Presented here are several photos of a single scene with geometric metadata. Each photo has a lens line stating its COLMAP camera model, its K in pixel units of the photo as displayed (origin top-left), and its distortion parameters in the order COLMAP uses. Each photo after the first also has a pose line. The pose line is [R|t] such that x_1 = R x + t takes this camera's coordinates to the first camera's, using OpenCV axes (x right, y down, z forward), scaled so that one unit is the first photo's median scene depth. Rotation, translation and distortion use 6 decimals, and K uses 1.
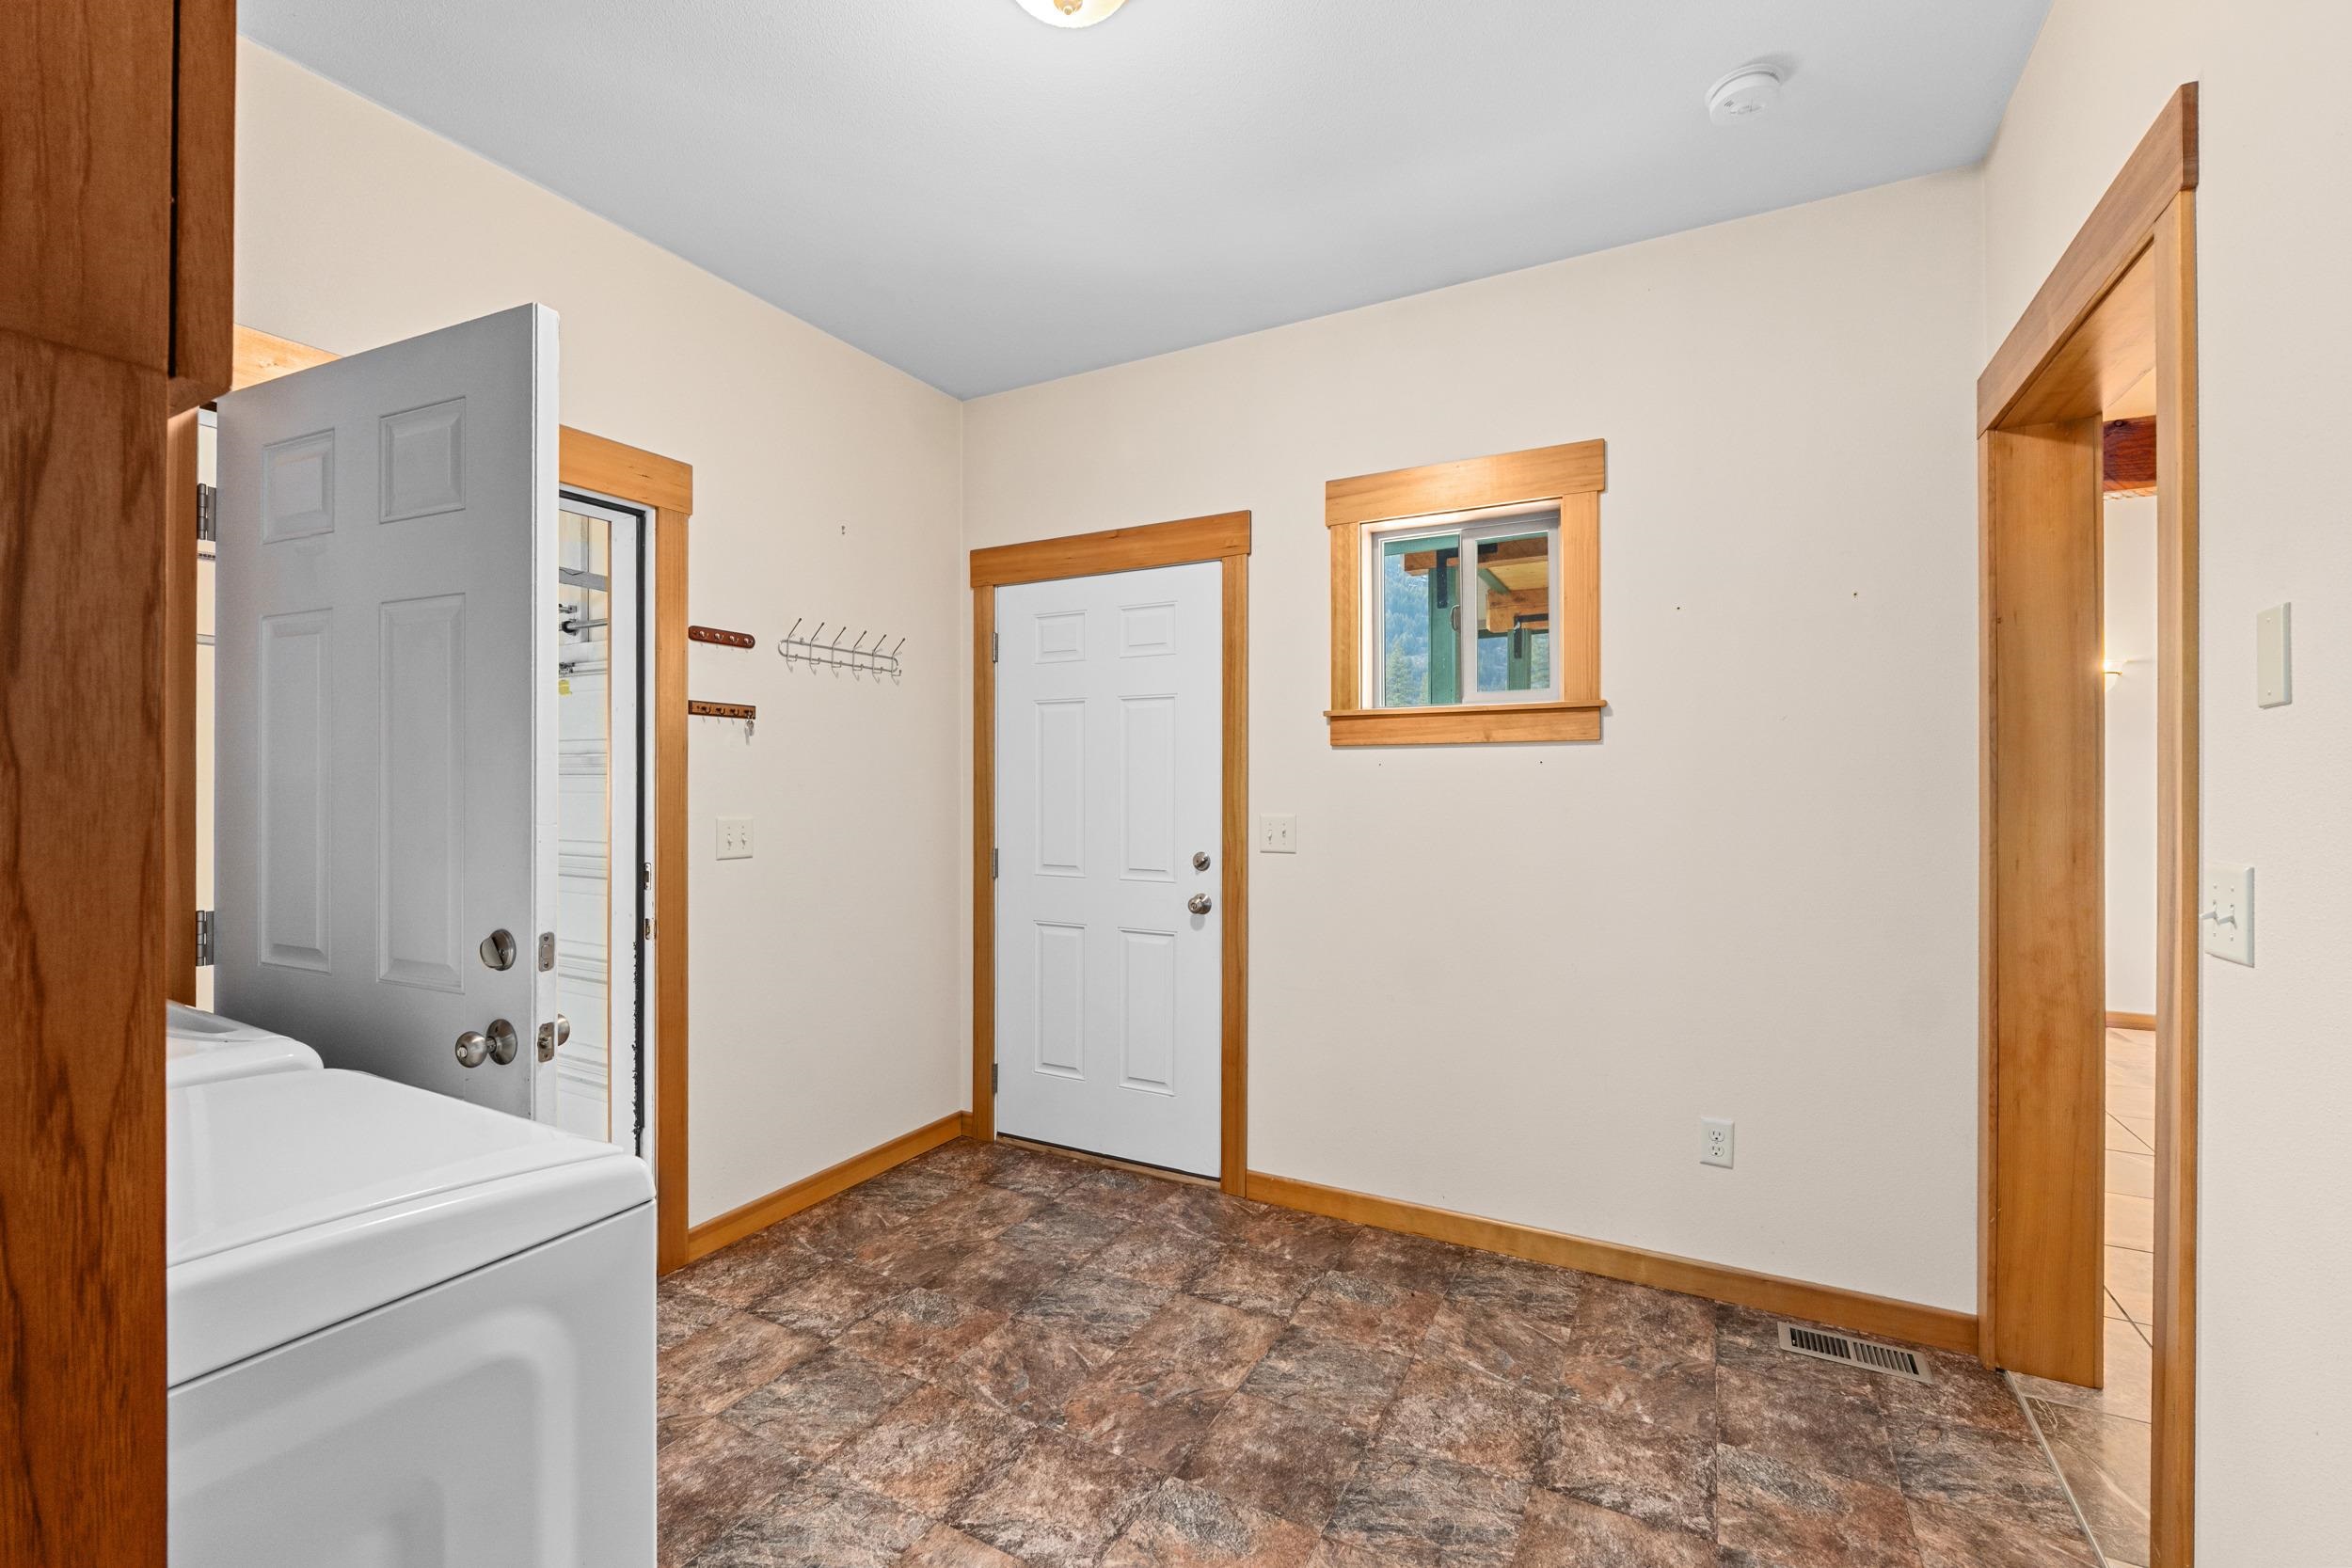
lens RADIAL K [[982.7, 0, 1159.6], [0, 982.7, 785.8], [0, 0, 1]] dist [-0.007137, -0.000449]
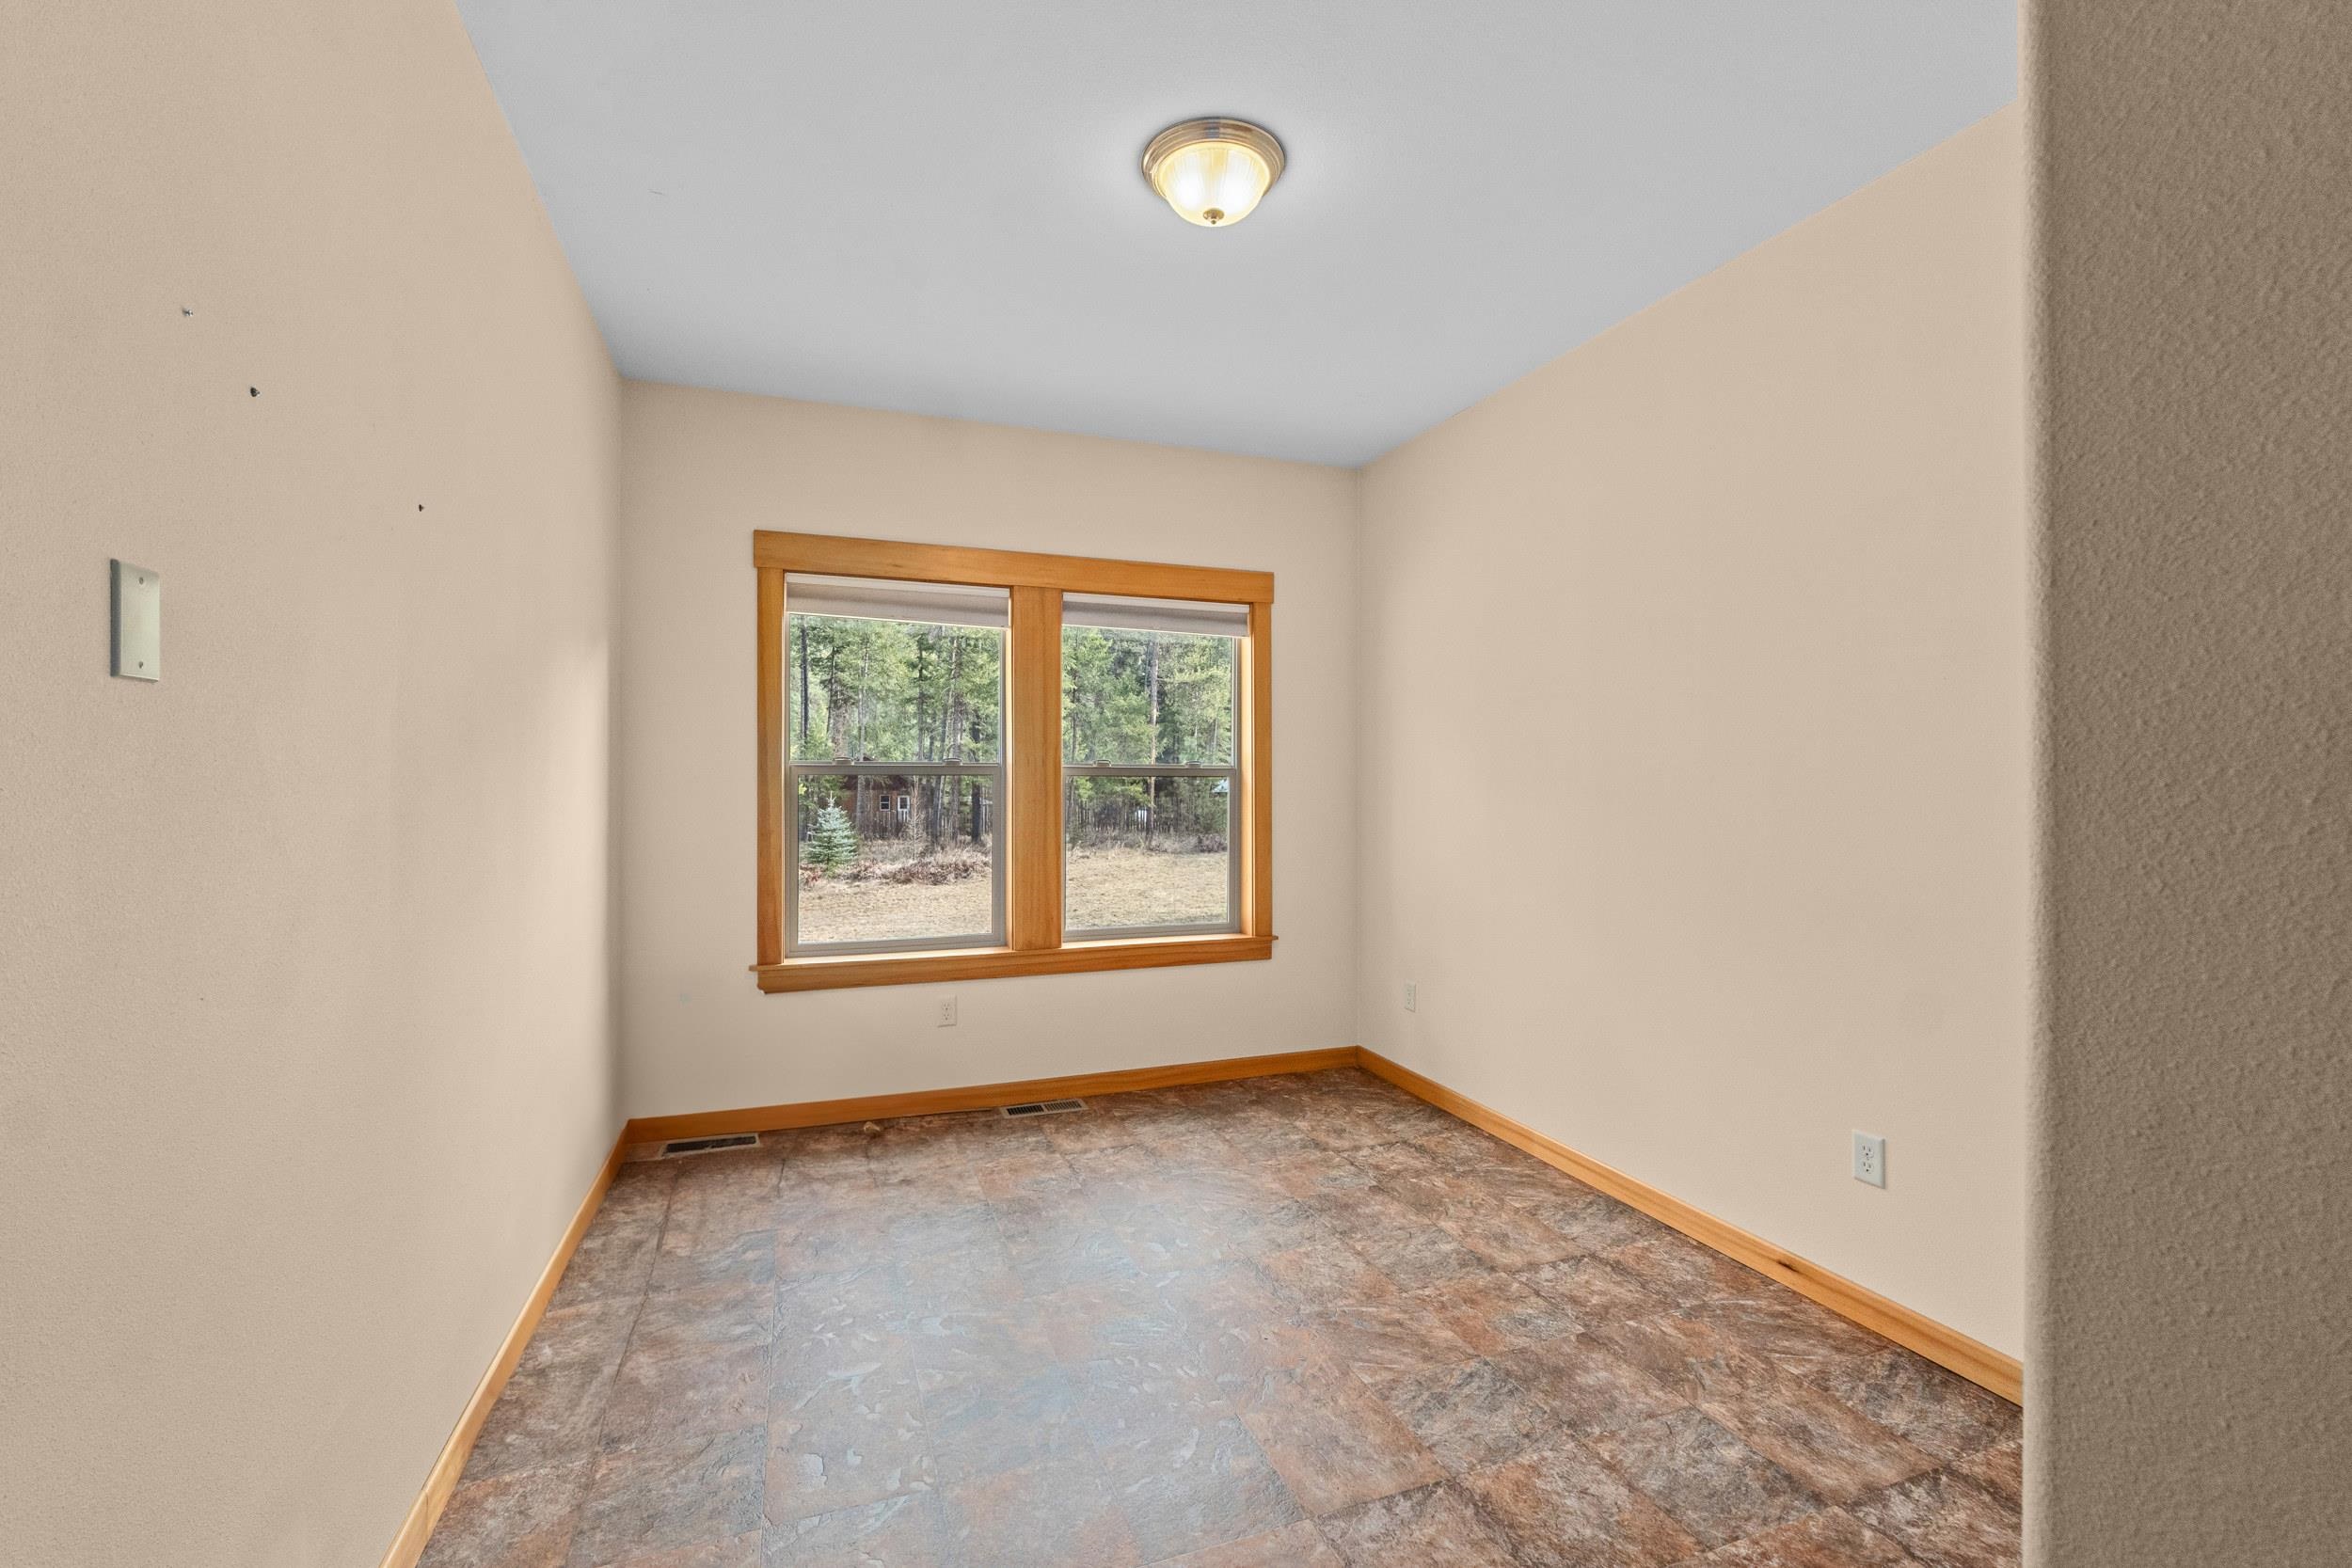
lens RADIAL K [[982.7, 0, 1165.2], [0, 982.7, 775.8], [0, 0, 1]] dist [-0.007137, -0.000449]
pose [[-0.650110, -0.014451, -0.759703, 0.702544], [-0.015024, 0.999868, -0.006163, 0.013112], [0.759692, 0.007407, -0.650241, 1.300148]]
